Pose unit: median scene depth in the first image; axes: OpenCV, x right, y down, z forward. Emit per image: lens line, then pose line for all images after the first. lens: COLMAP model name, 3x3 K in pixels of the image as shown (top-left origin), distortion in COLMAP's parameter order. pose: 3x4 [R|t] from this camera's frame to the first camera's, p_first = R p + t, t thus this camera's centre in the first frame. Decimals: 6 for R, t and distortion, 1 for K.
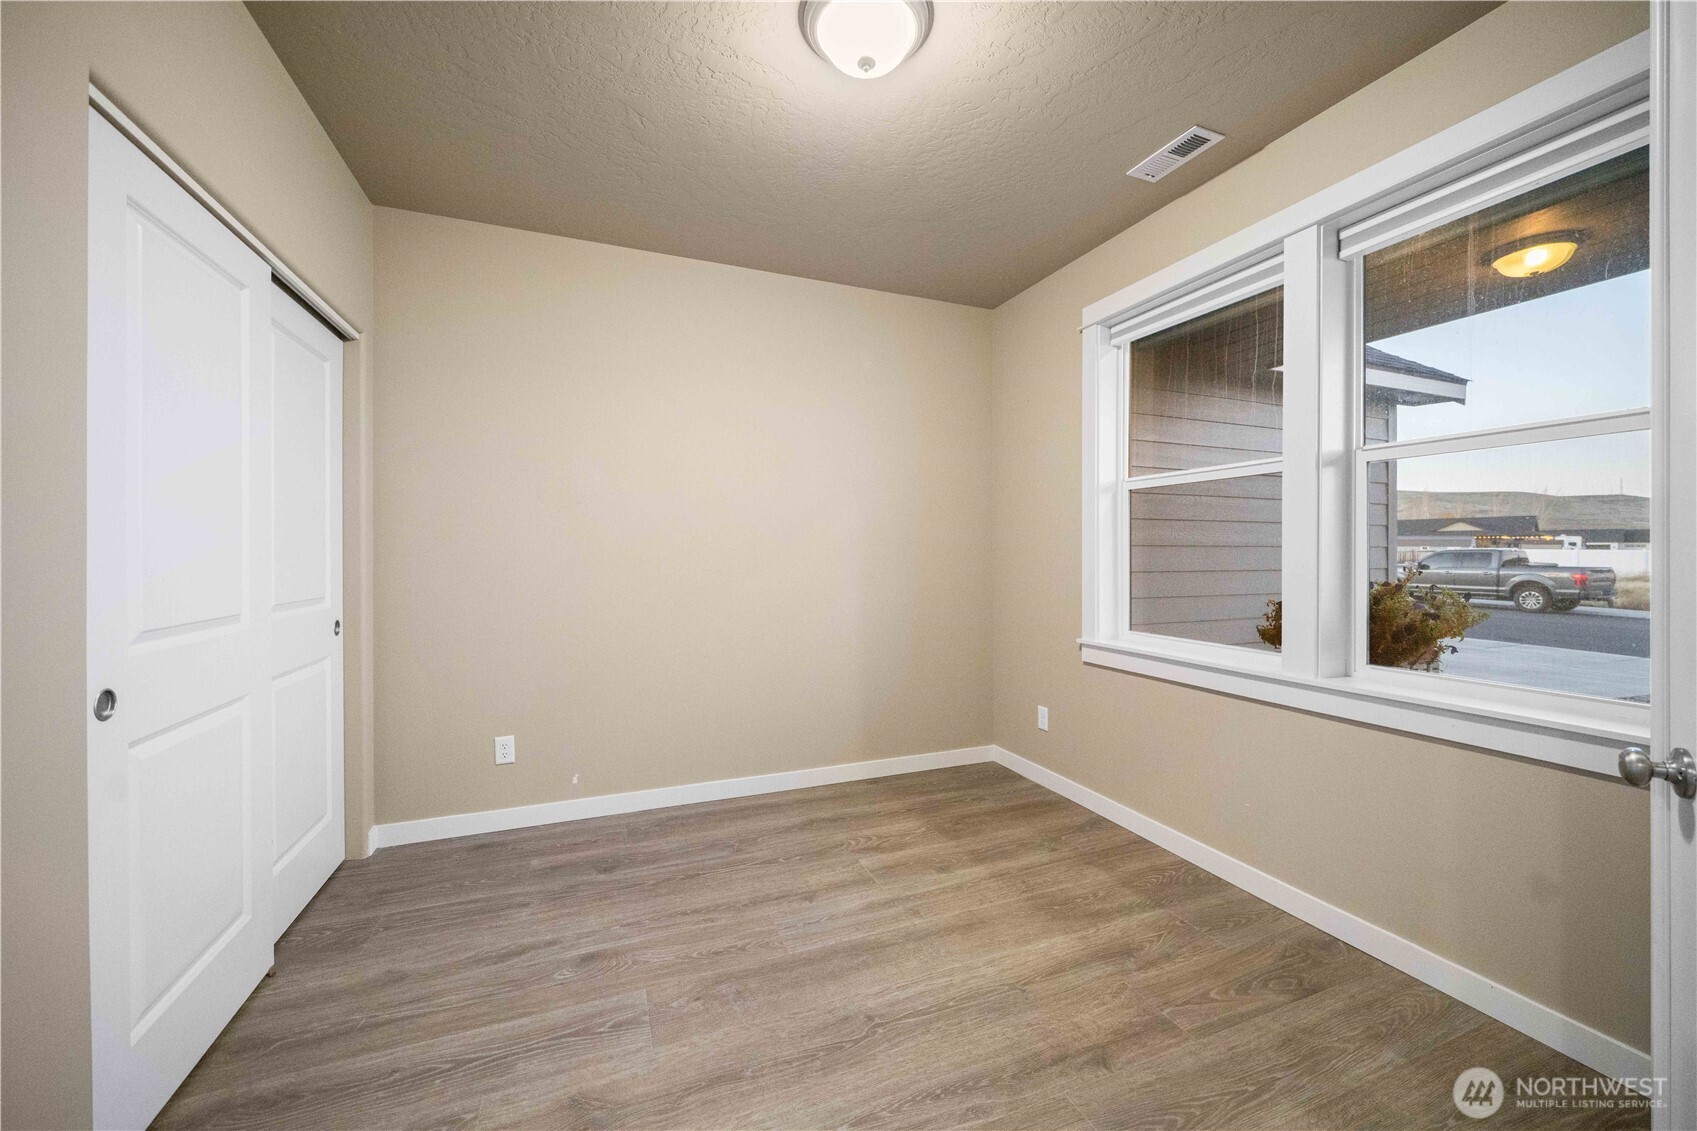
lens RADIAL K [[632.3, 0, 847.3], [0, 632.3, 563.7], [0, 0, 1]] dist [-0.004189, 0.000029]
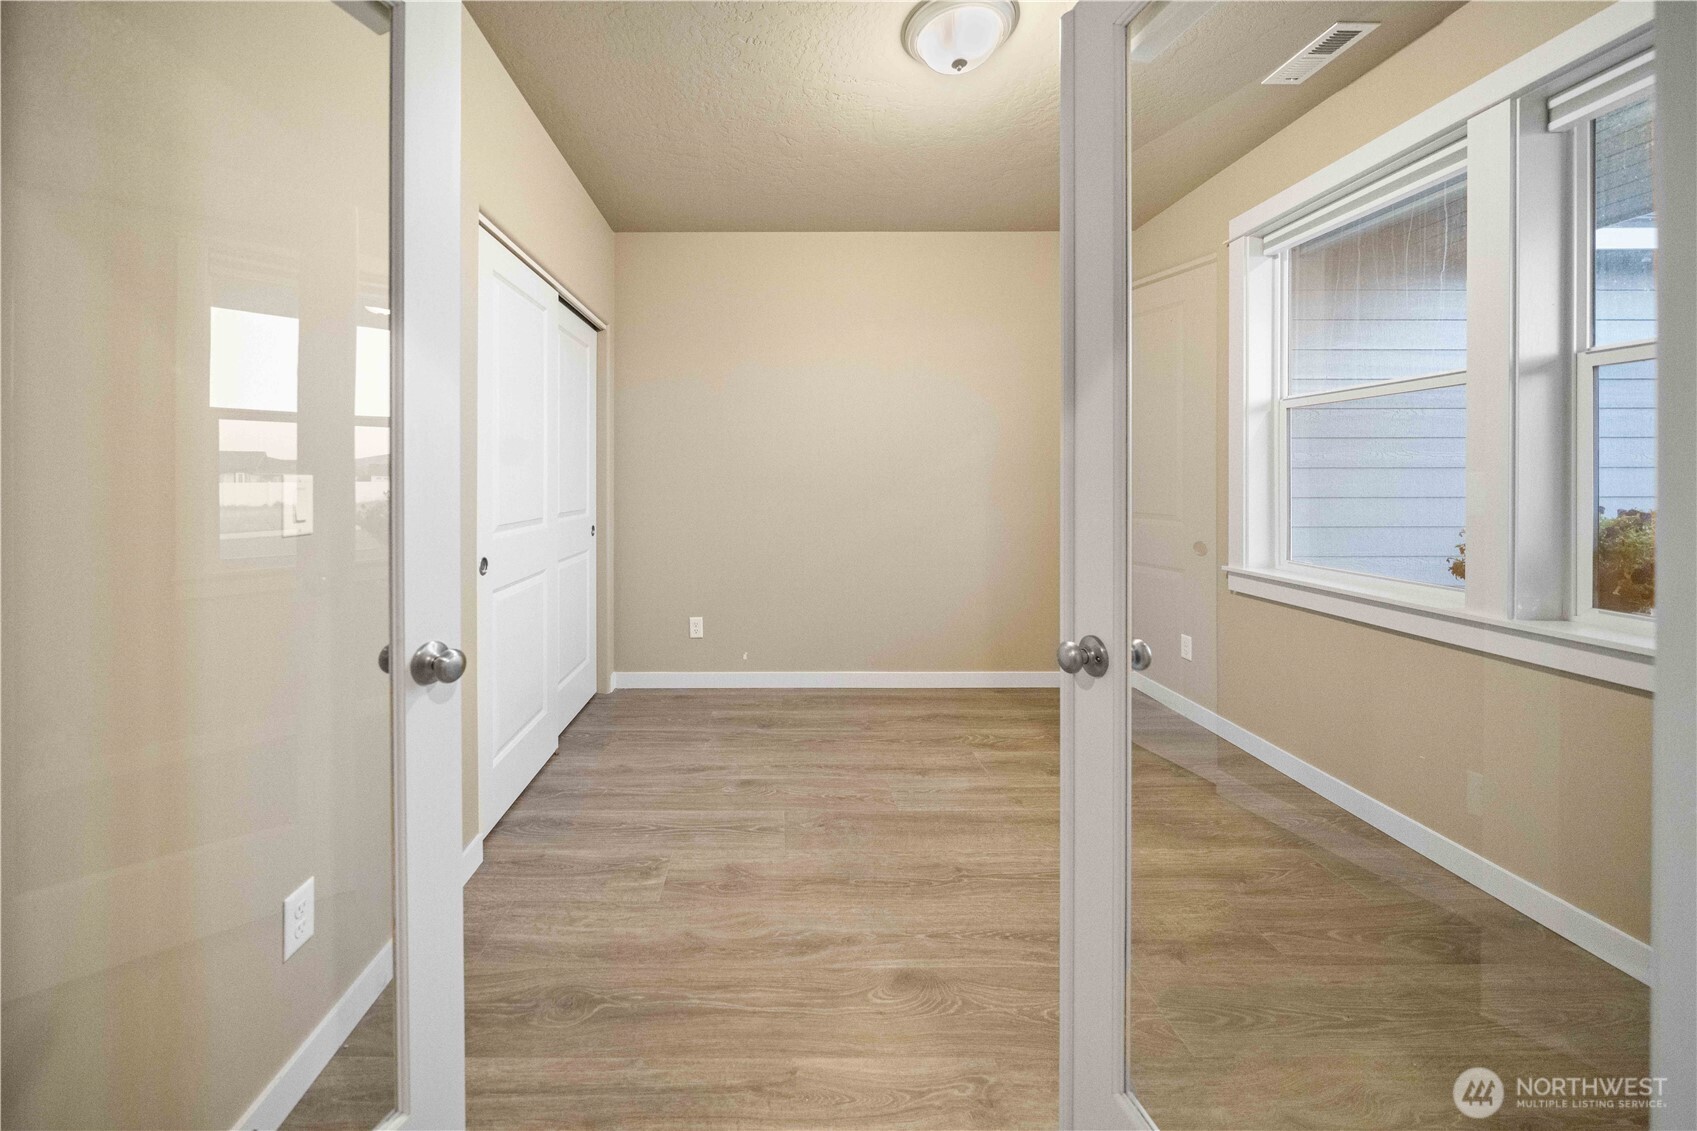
lens RADIAL K [[596.8, 0, 776.5], [0, 596.8, 486.6], [0, 0, 1]] dist [-0.005038, 0.000245]
pose [[0.928325, 0.002046, -0.371764, 0.117185], [-0.002942, 0.999994, -0.001843, 0.003381], [0.371758, 0.002804, 0.928325, -0.147645]]
